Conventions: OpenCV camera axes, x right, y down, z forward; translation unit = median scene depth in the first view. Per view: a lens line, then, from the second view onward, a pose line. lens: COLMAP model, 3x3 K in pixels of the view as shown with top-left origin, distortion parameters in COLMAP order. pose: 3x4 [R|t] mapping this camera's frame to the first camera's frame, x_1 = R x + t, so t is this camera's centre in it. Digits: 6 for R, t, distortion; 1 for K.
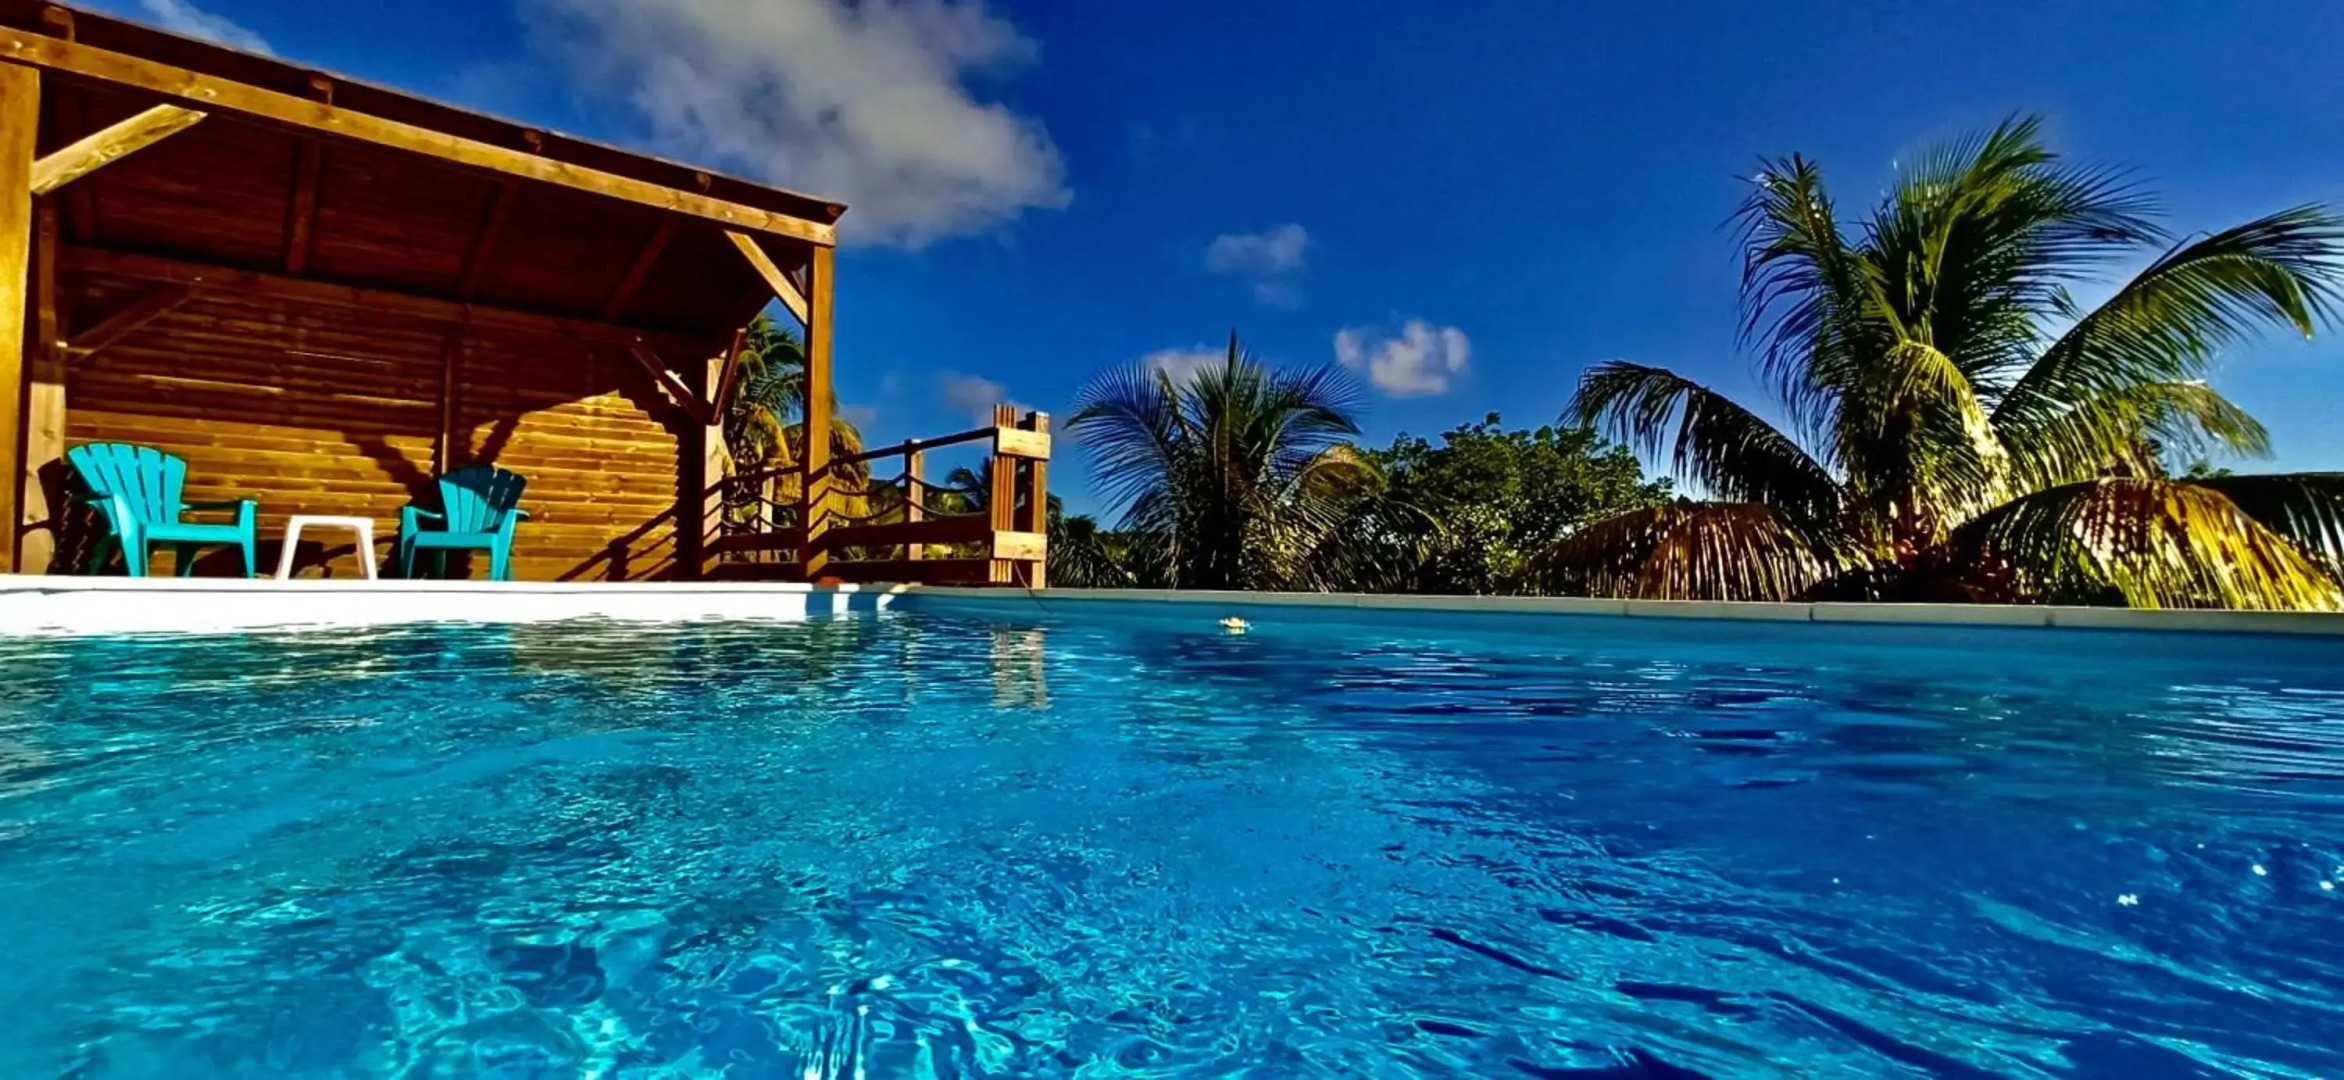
lens RADIAL K [[1077.5, 0, 1172.0], [0, 1077.5, 540.0], [0, 0, 1]] dist [-0.032080, 0.017874]
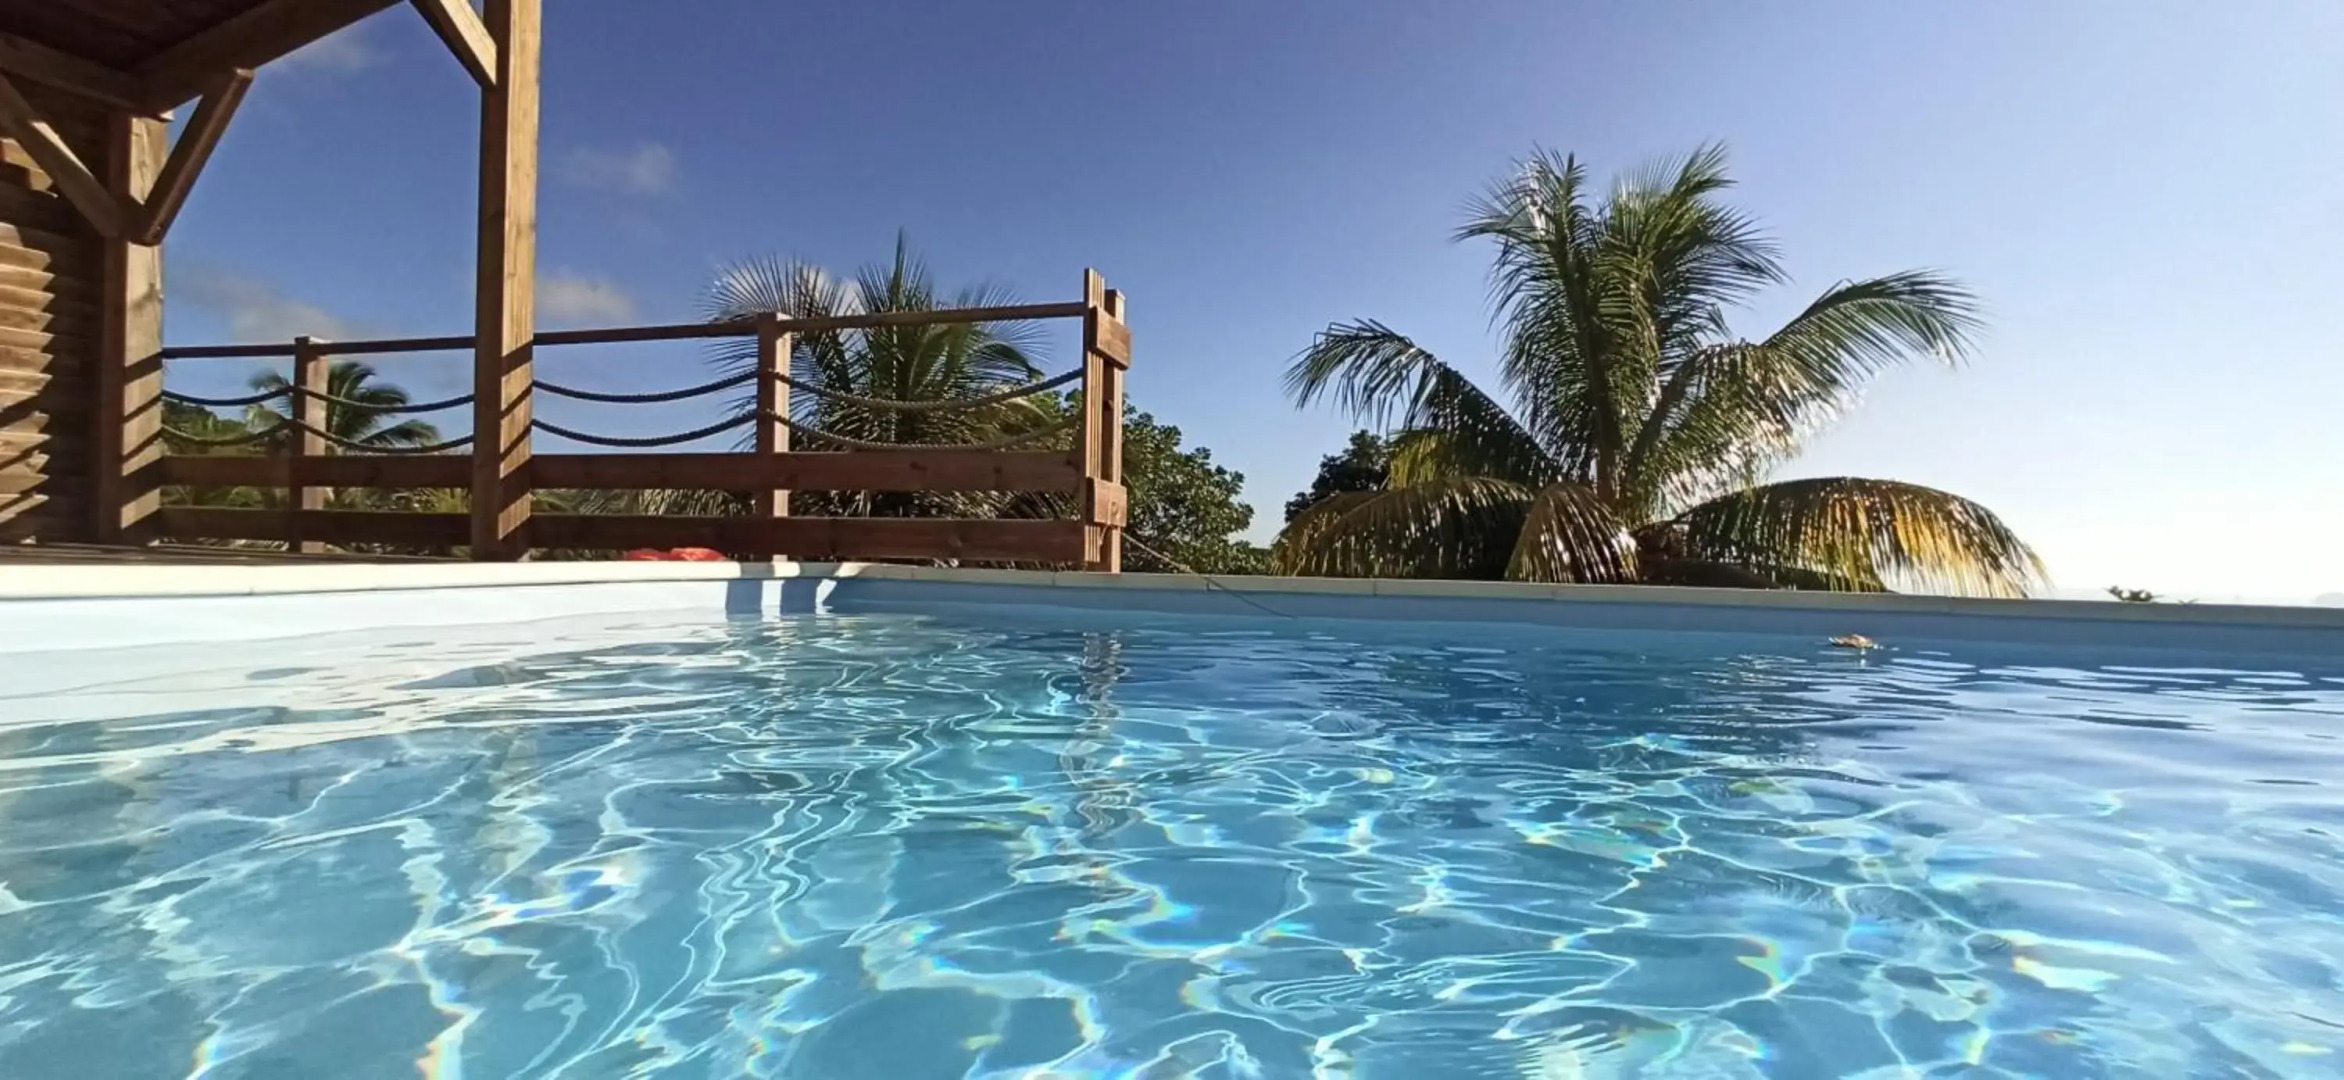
lens RADIAL K [[1077.5, 0, 1172.0], [0, 1077.5, 540.0], [0, 0, 1]] dist [-0.032080, 0.017874]
pose [[0.853069, 0.015860, 0.521557, -0.279630], [-0.036146, 0.998933, 0.028745, 0.004937], [-0.520545, -0.043374, 0.852732, 0.296210]]
